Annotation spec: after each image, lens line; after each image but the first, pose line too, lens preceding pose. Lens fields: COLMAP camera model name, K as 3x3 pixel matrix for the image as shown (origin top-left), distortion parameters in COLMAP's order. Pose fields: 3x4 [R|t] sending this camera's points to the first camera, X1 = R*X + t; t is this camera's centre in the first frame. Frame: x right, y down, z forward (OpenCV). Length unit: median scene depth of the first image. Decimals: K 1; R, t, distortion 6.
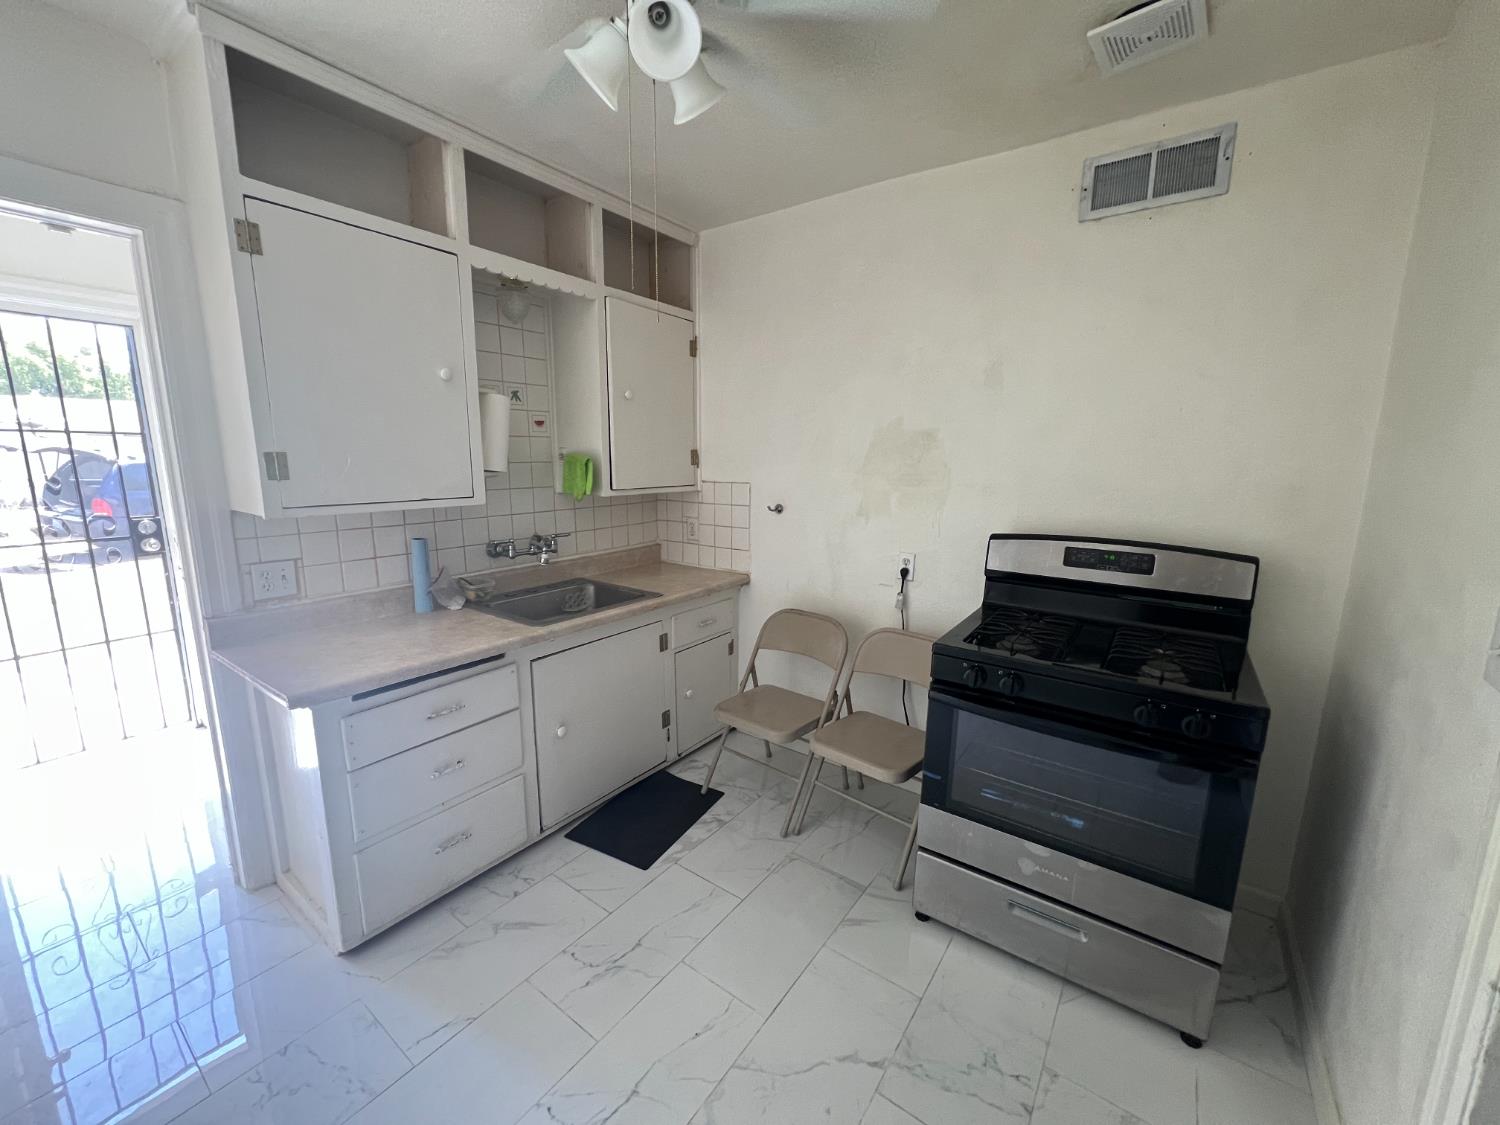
lens RADIAL K [[599.9, 0, 750.0], [0, 599.9, 562.5], [0, 0, 1]] dist [-0.003850, 0.000005]
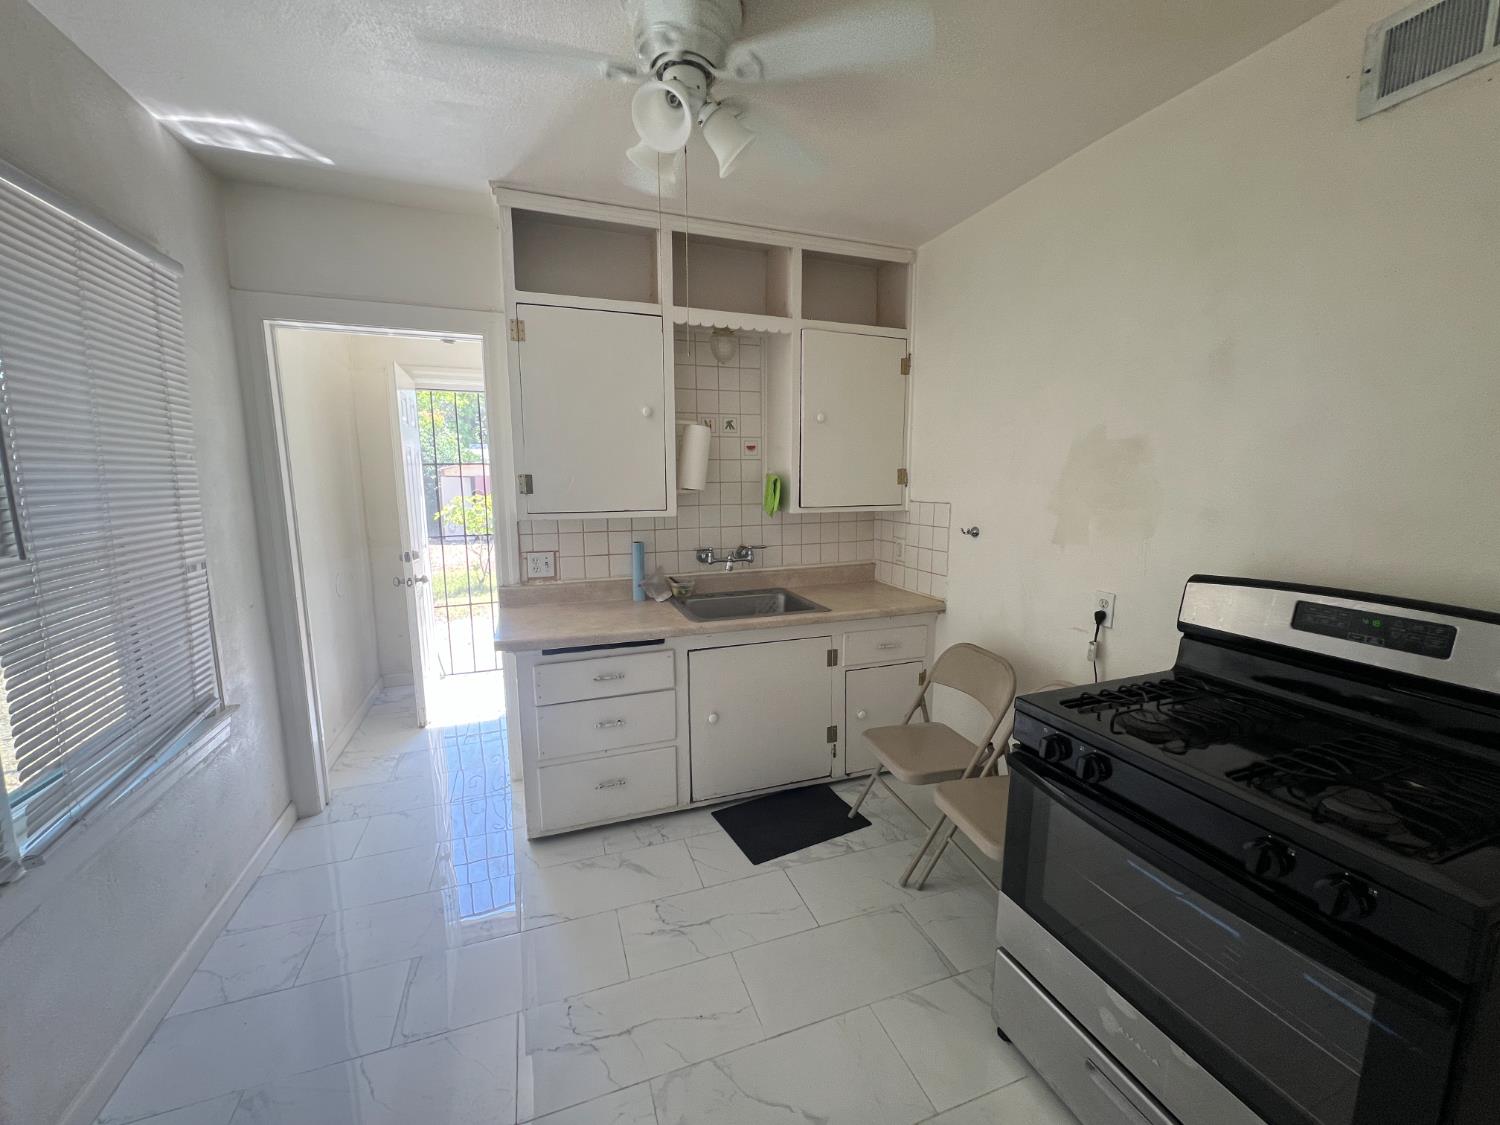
lens RADIAL K [[599.9, 0, 750.0], [0, 599.9, 562.5], [0, 0, 1]] dist [-0.003850, 0.000005]
pose [[0.826187, 0.069369, -0.559109, 0.326561], [-0.089818, 0.995916, -0.009158, -0.006129], [0.556191, 0.057784, 0.829043, 0.077789]]
